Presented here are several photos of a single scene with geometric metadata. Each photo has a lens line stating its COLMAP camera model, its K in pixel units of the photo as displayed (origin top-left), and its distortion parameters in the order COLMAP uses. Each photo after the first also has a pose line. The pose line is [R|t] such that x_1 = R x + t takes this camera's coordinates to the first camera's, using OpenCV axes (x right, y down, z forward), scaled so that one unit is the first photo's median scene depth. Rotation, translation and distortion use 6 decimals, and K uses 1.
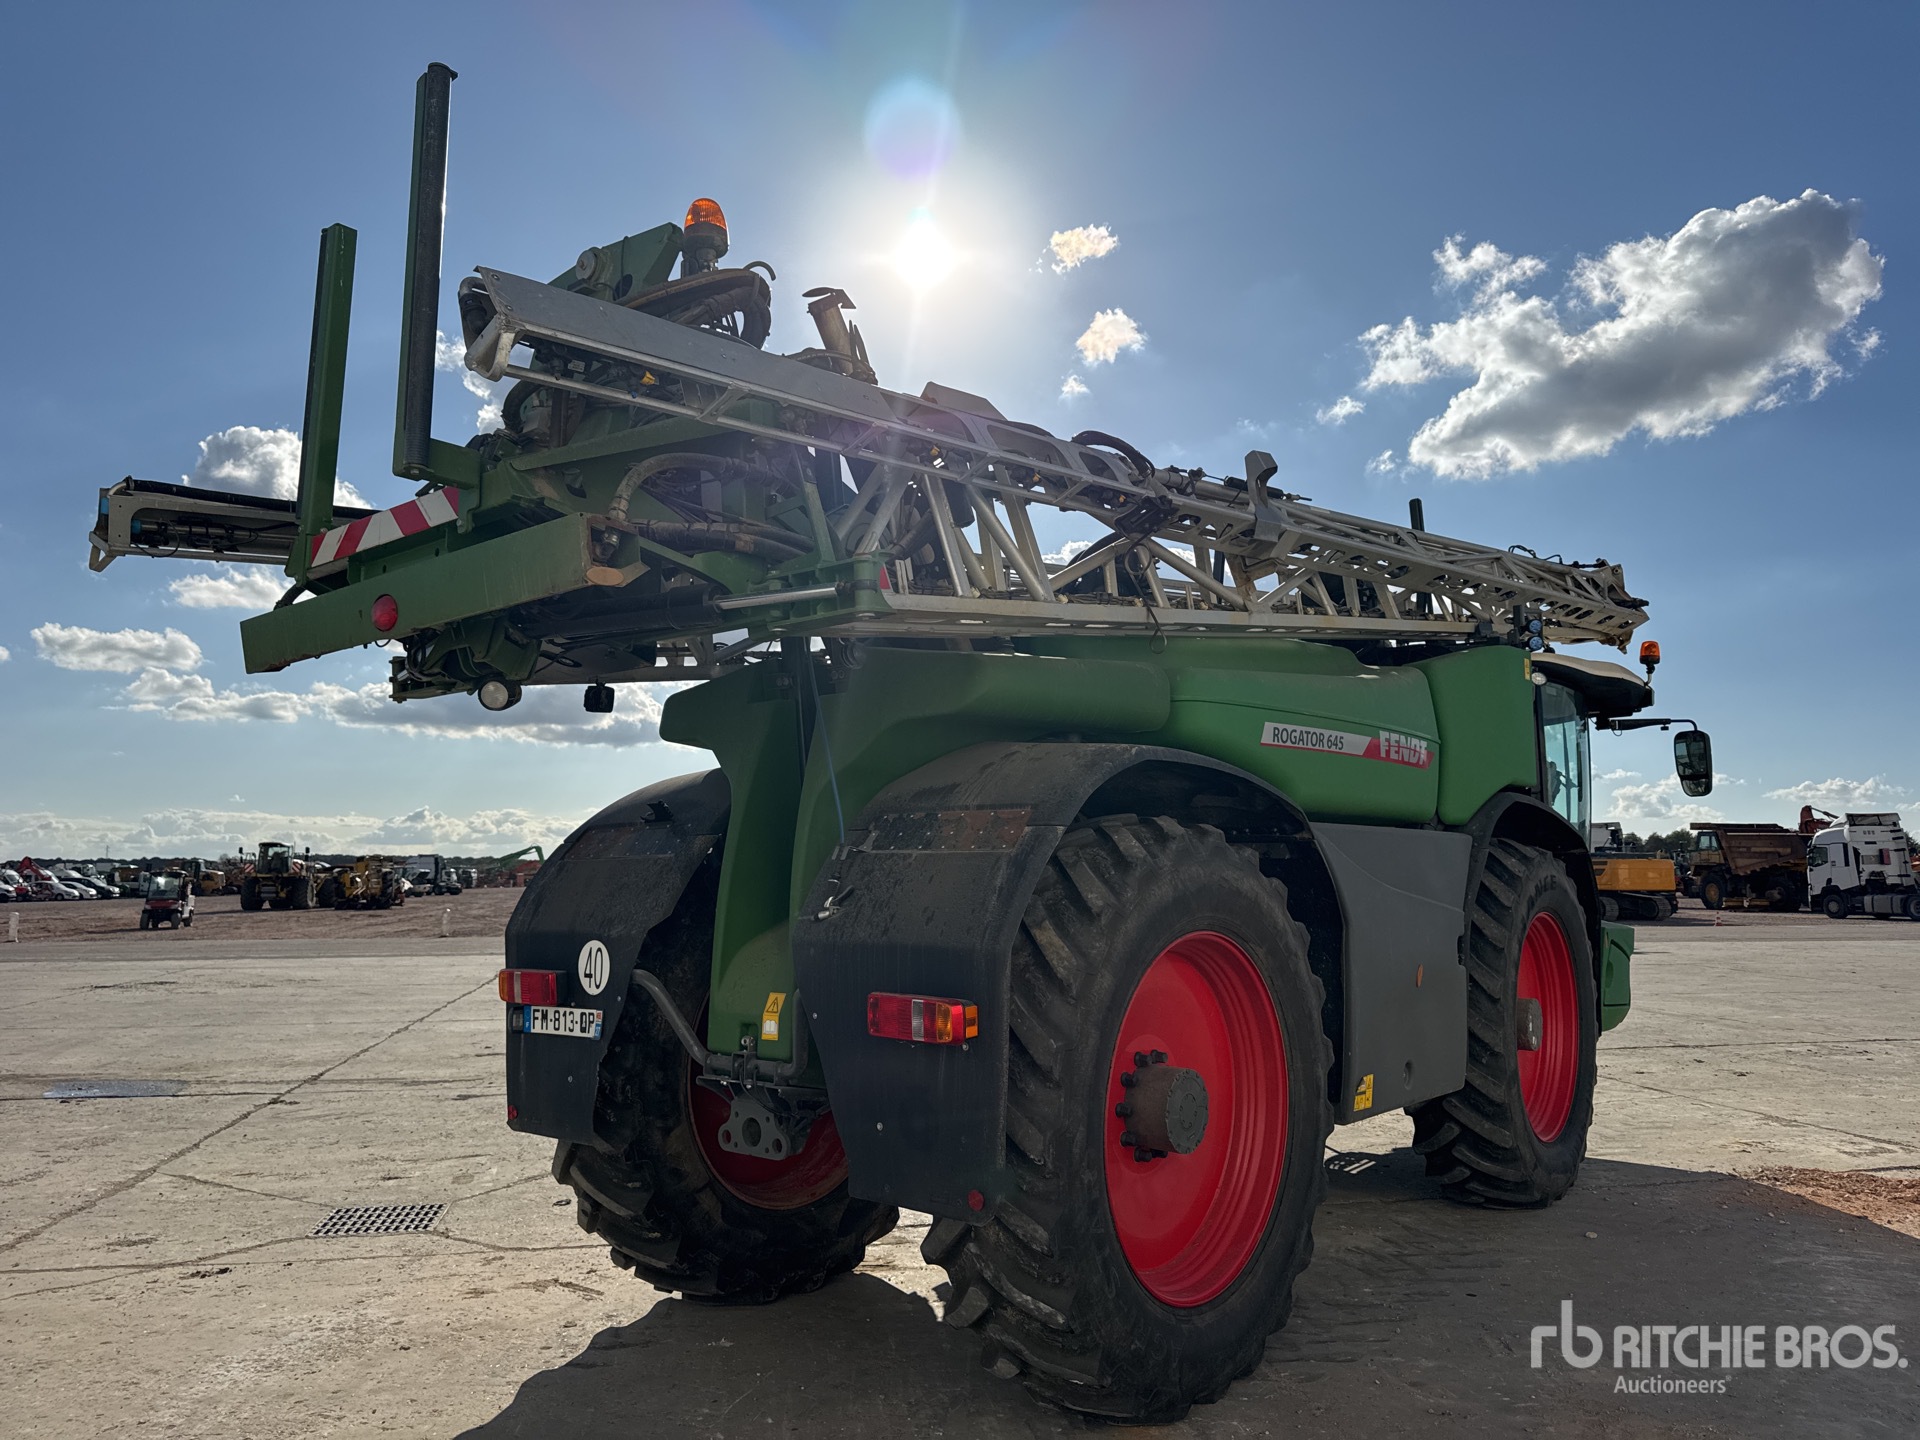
lens RADIAL K [[1340.0, 0, 982.9], [0, 1340.0, 714.5], [0, 0, 1]] dist [0.091422, -0.121456]
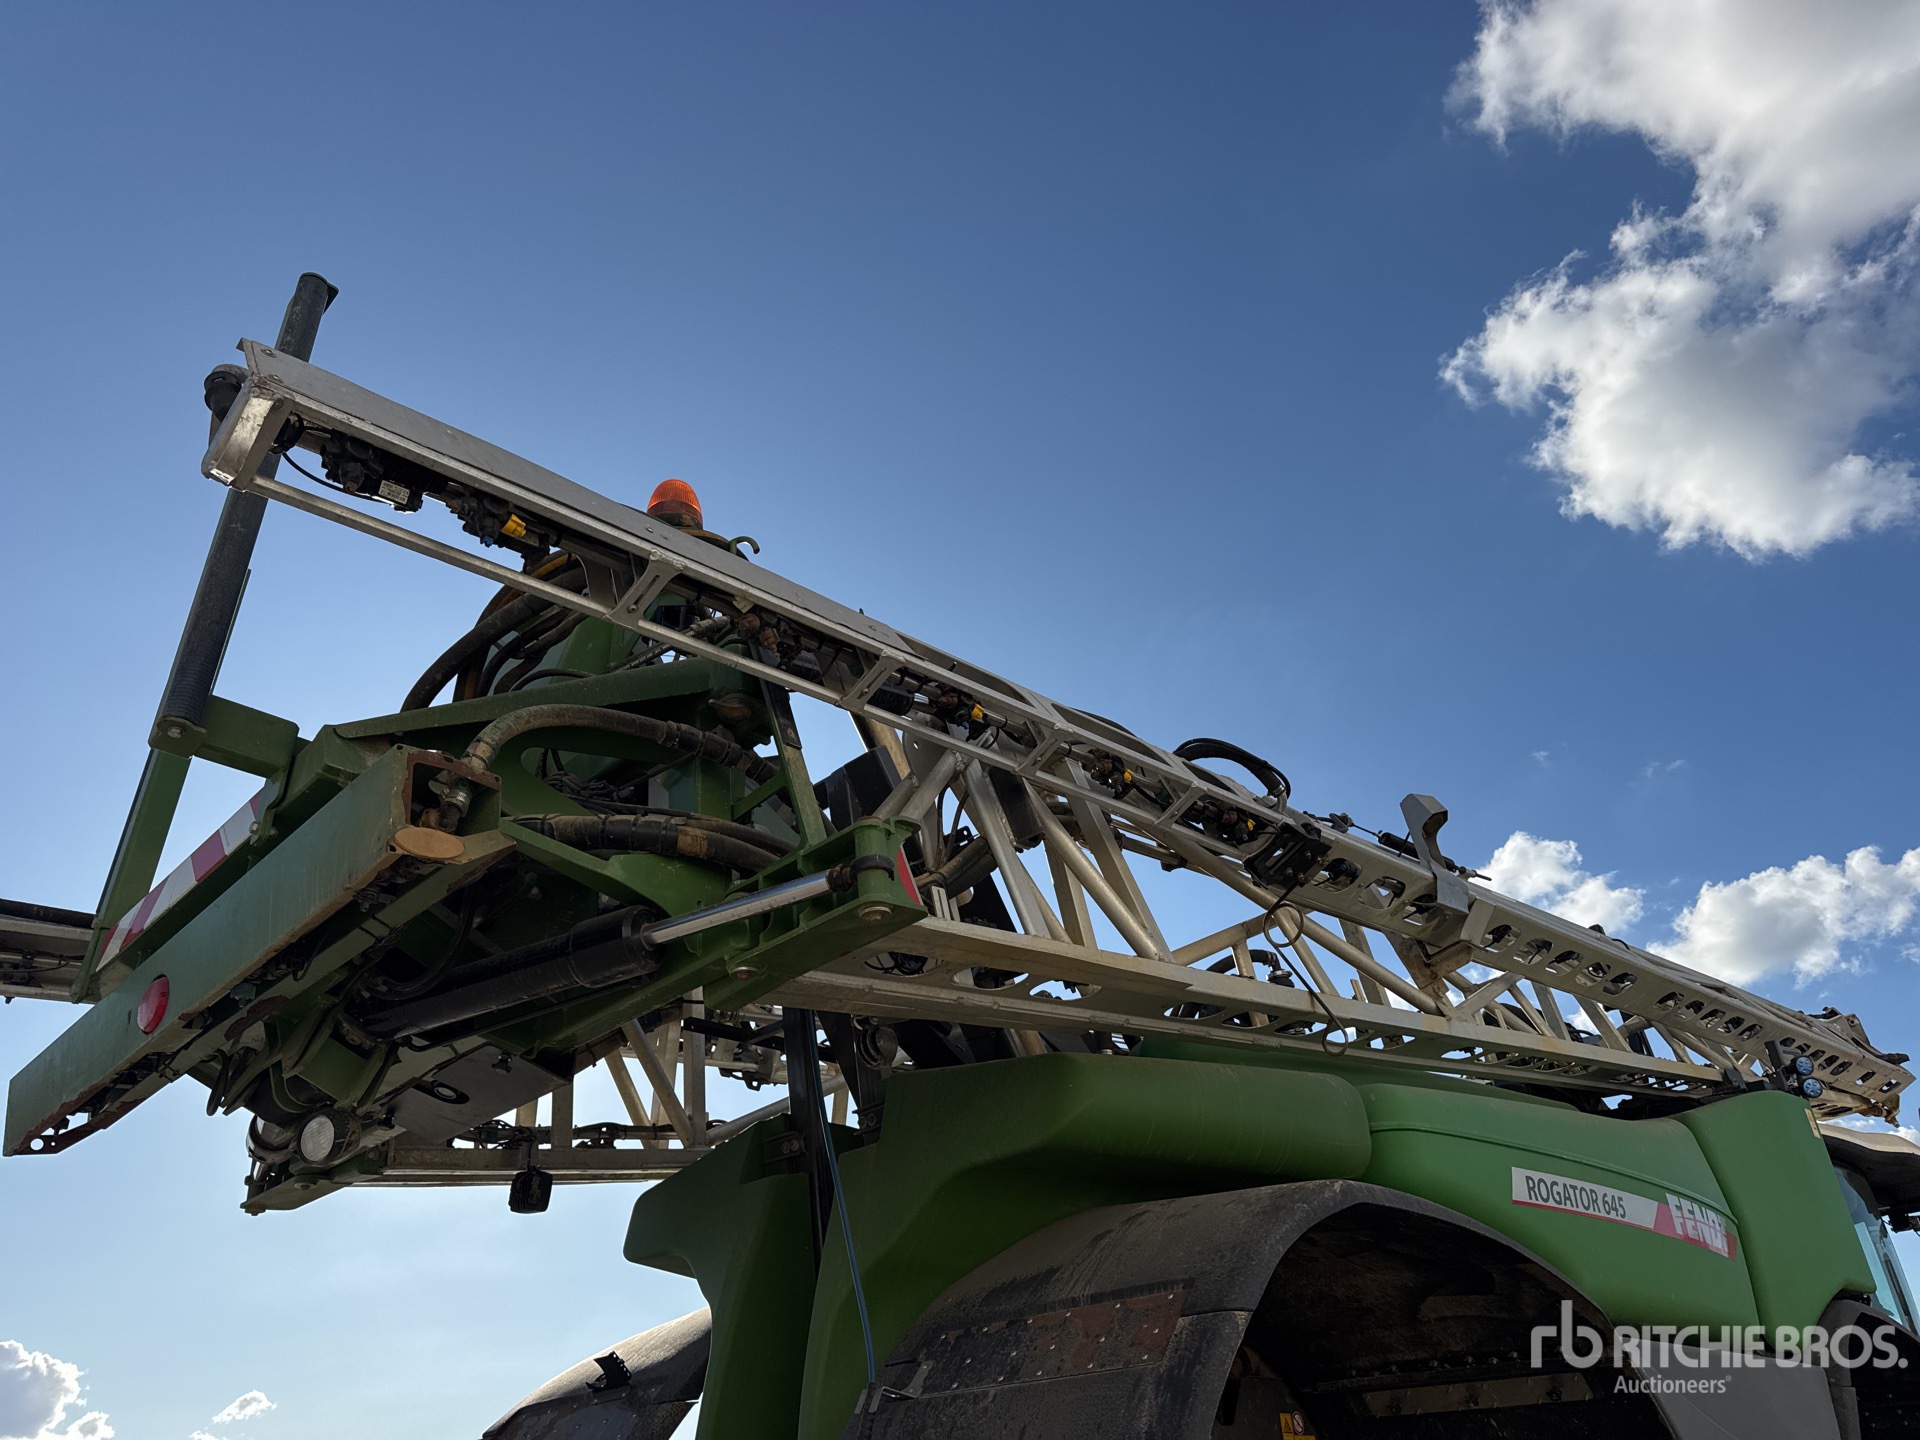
lens RADIAL K [[1344.3, 0, 960.0], [0, 1344.3, 720.0], [0, 0, 1]] dist [0.031699, -0.033944]
pose [[0.994833, -0.086707, -0.052813, -0.008189], [0.057035, 0.907659, -0.415814, 0.080366], [0.083990, 0.410654, 0.907915, 0.333108]]
